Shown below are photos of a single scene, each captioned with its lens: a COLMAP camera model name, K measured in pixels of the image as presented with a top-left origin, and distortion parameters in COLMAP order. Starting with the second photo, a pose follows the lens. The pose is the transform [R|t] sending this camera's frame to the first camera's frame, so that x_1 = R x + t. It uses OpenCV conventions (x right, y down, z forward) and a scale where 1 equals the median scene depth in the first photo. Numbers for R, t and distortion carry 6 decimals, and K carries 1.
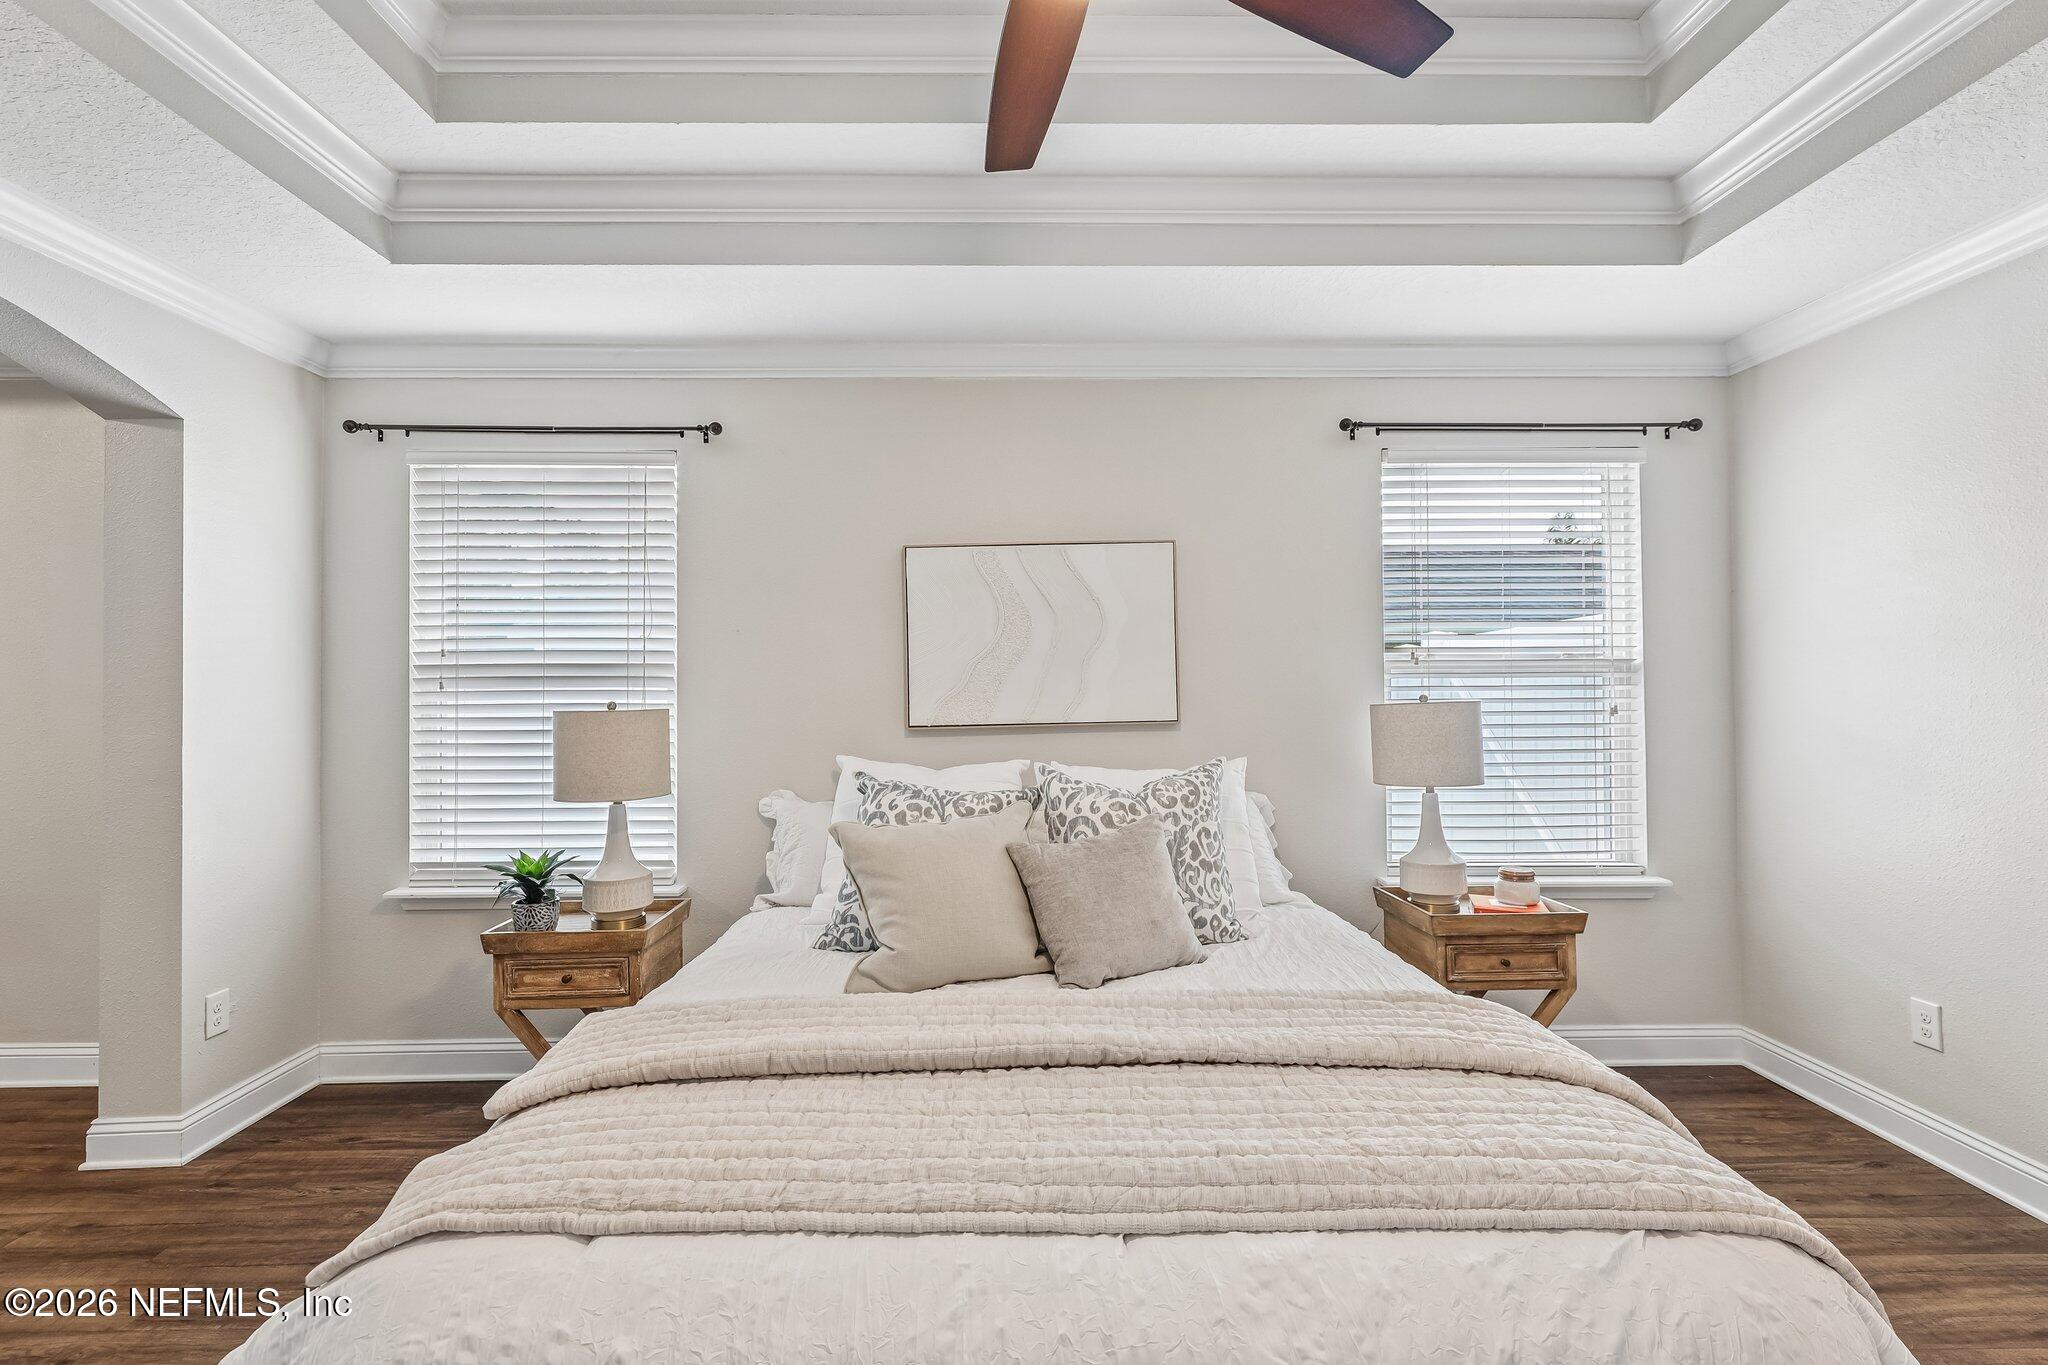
lens RADIAL K [[921.2, 0, 1021.8], [0, 921.2, 670.2], [0, 0, 1]] dist [-0.000716, -0.000513]
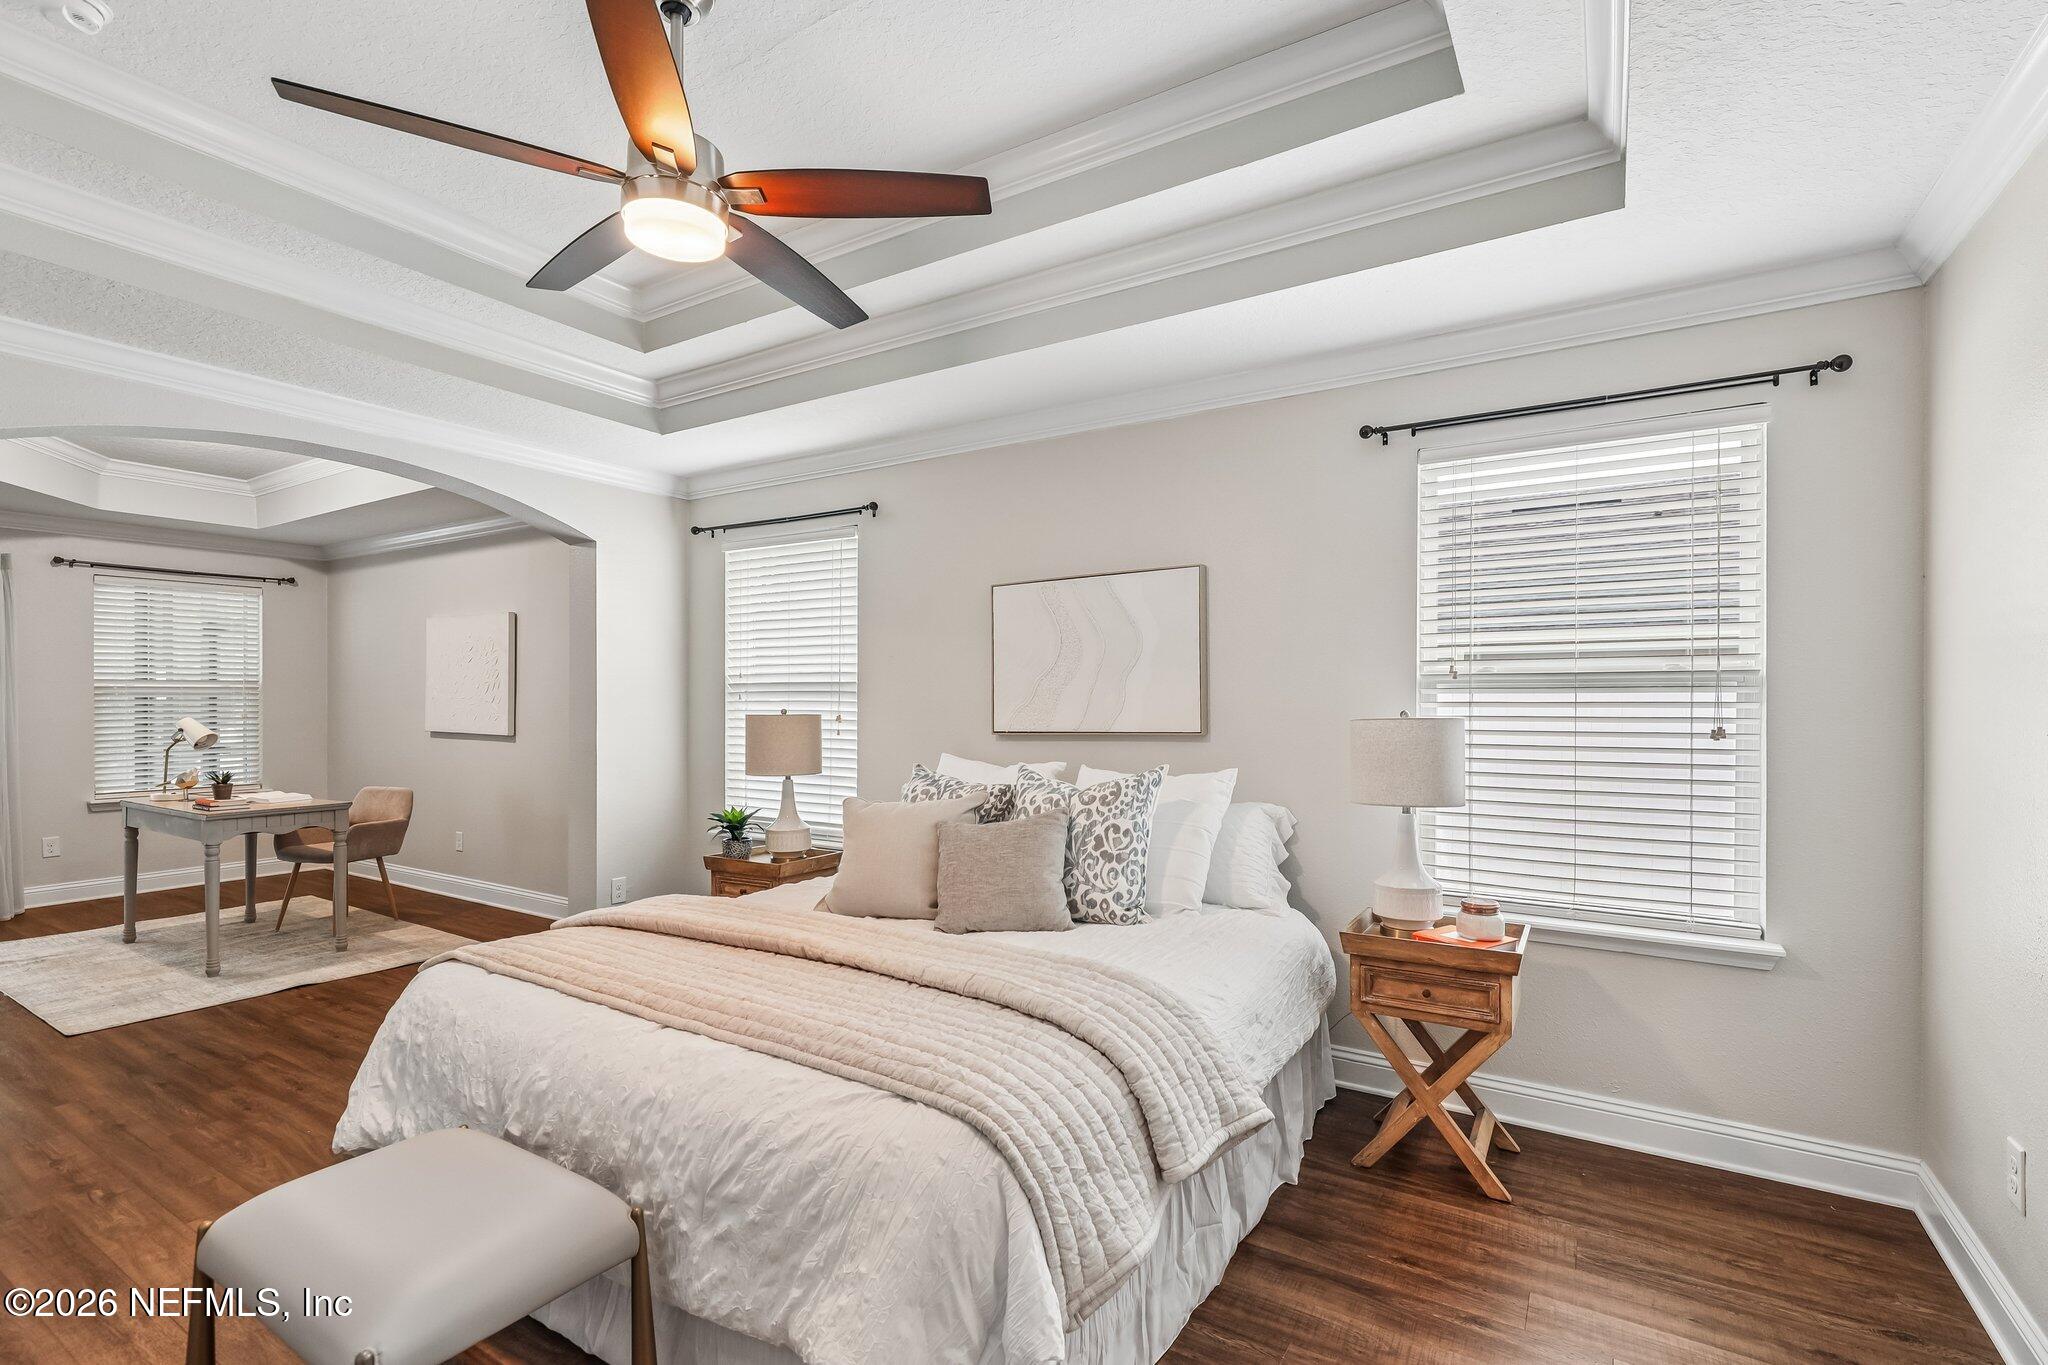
lens RADIAL K [[921.2, 0, 1010.1], [0, 921.2, 696.1], [0, 0, 1]] dist [-0.000716, -0.000513]
pose [[0.839586, 0.003250, -0.543217, 0.681065], [0.004272, 0.999912, 0.012584, -0.002694], [0.543210, -0.012886, 0.839498, -0.026406]]
